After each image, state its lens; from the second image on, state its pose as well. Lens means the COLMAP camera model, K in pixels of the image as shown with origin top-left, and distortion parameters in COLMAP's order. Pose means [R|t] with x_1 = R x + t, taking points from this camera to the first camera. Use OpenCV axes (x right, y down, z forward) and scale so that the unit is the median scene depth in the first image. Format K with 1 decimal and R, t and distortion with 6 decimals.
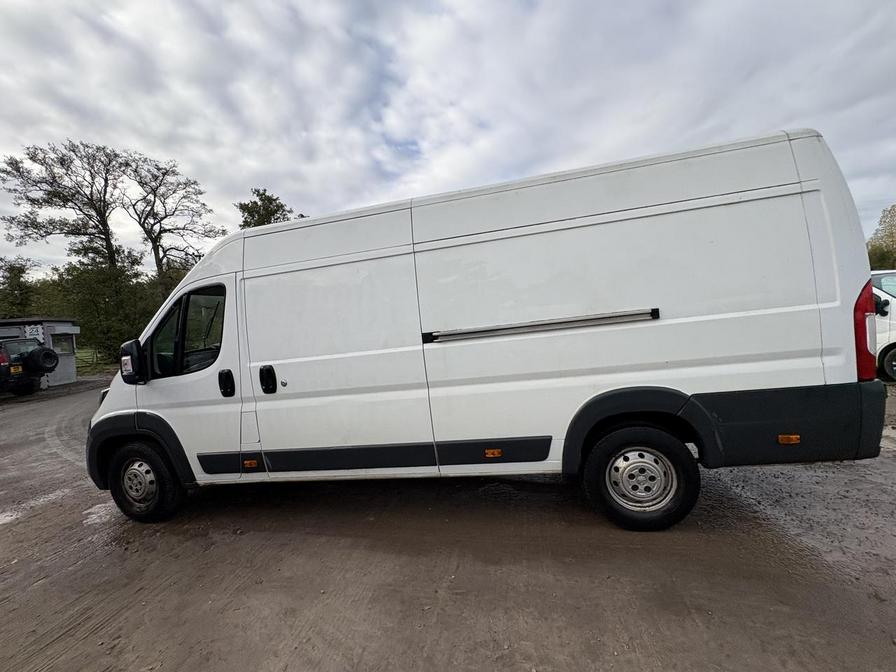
lens RADIAL K [[357.5, 0, 449.2], [0, 357.5, 336.8], [0, 0, 1]] dist [-0.002548, 0.000689]
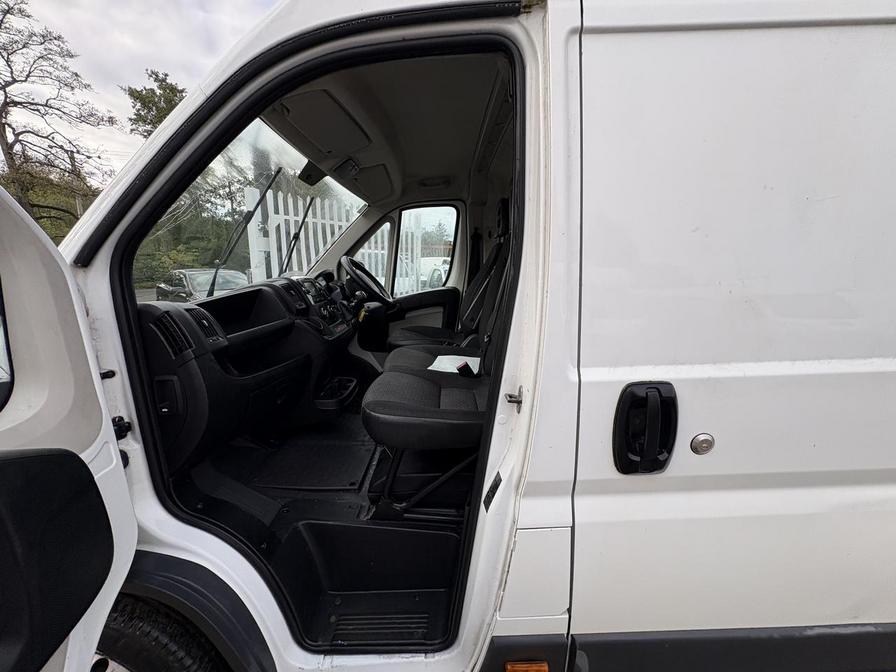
lens RADIAL K [[357.5, 0, 450.0], [0, 357.5, 336.5], [0, 0, 1]] dist [-0.002548, 0.000689]
pose [[0.978232, 0.041532, 0.203316, -0.086754], [-0.069629, 0.988660, 0.133053, 0.002497], [-0.195485, -0.144313, 0.970031, 0.092869]]
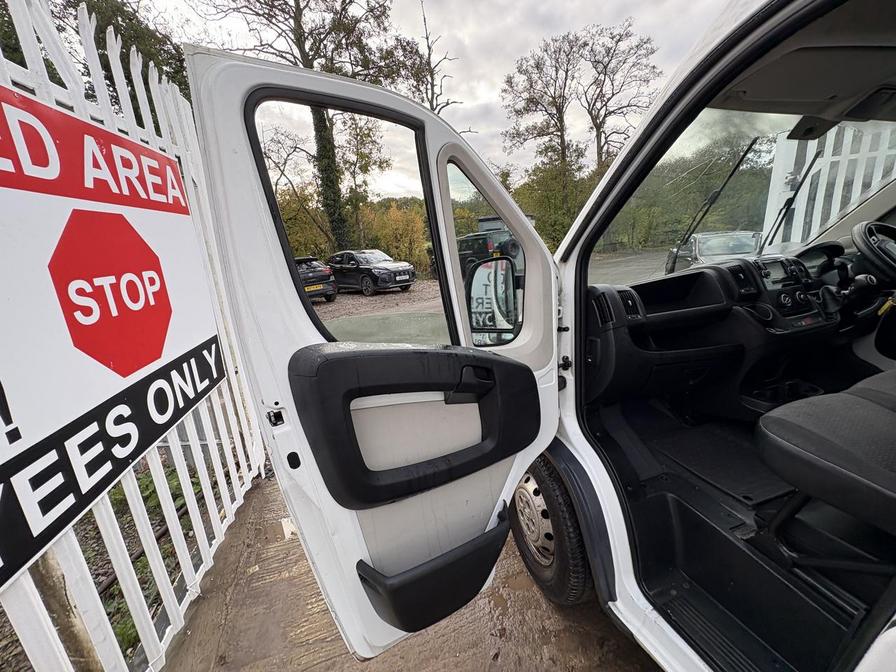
lens RADIAL K [[357.5, 0, 445.5], [0, 357.5, 335.3], [0, 0, 1]] dist [-0.002548, 0.000689]
pose [[0.495251, 0.254411, -0.830664, -0.074061], [-0.007375, 0.957356, 0.288816, -0.002213], [0.868719, -0.136910, 0.476008, 0.089418]]
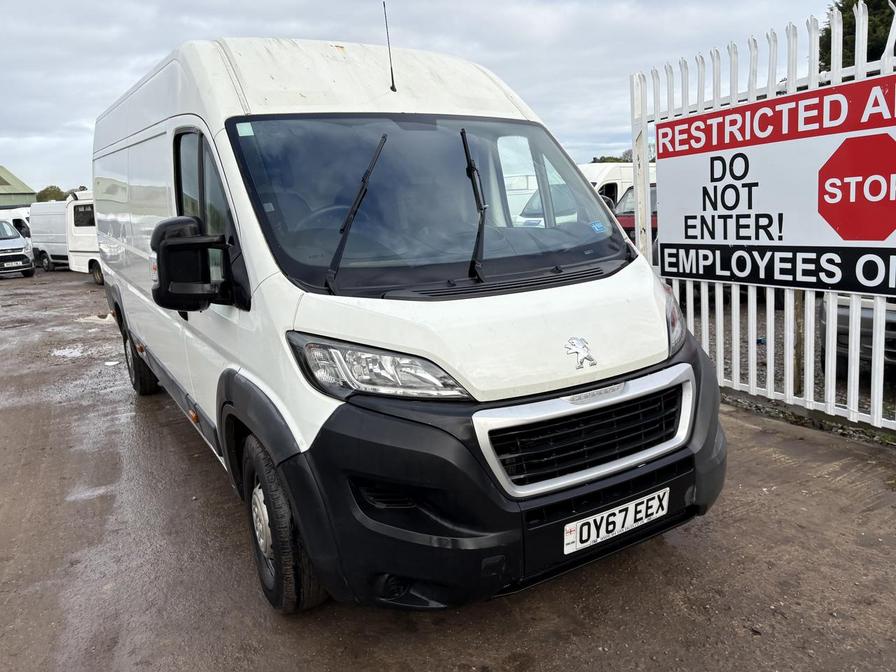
lens RADIAL K [[665.5, 0, 445.3], [0, 665.5, 334.6], [0, 0, 1]] dist [0.040685, -0.038461]
pose [[-0.680716, -0.039333, 0.731490, -0.229188], [0.136955, 0.974118, 0.179828, -0.000145], [-0.719631, 0.222593, -0.657711, 0.300868]]
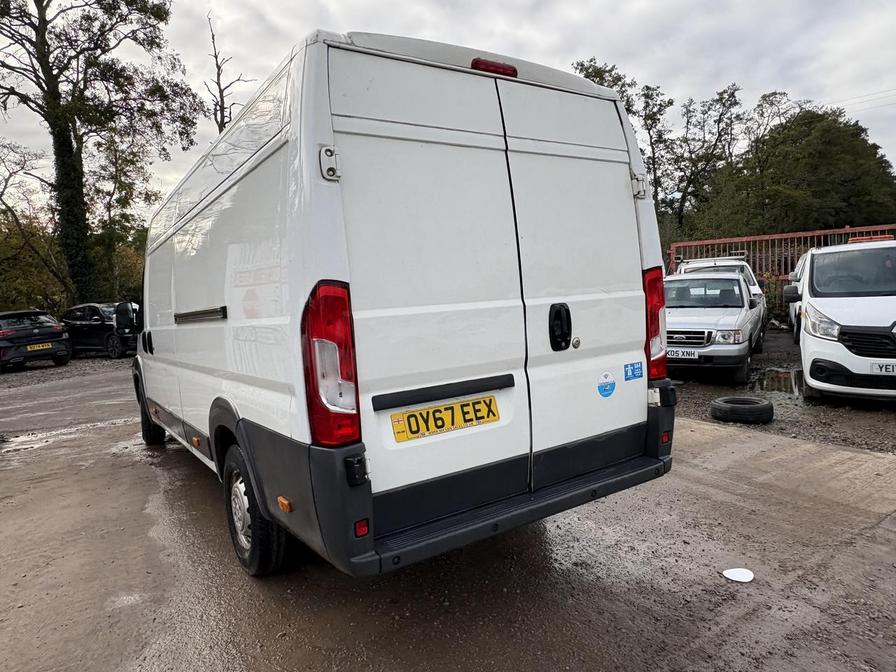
lens RADIAL K [[587.7, 0, 444.5], [0, 587.7, 331.9], [0, 0, 1]] dist [0.001971, 0.003932]
pose [[0.698139, 0.092083, -0.710016, 0.192019], [-0.030986, 0.994652, 0.098529, -0.017384], [0.715291, -0.046787, 0.697259, 0.041492]]
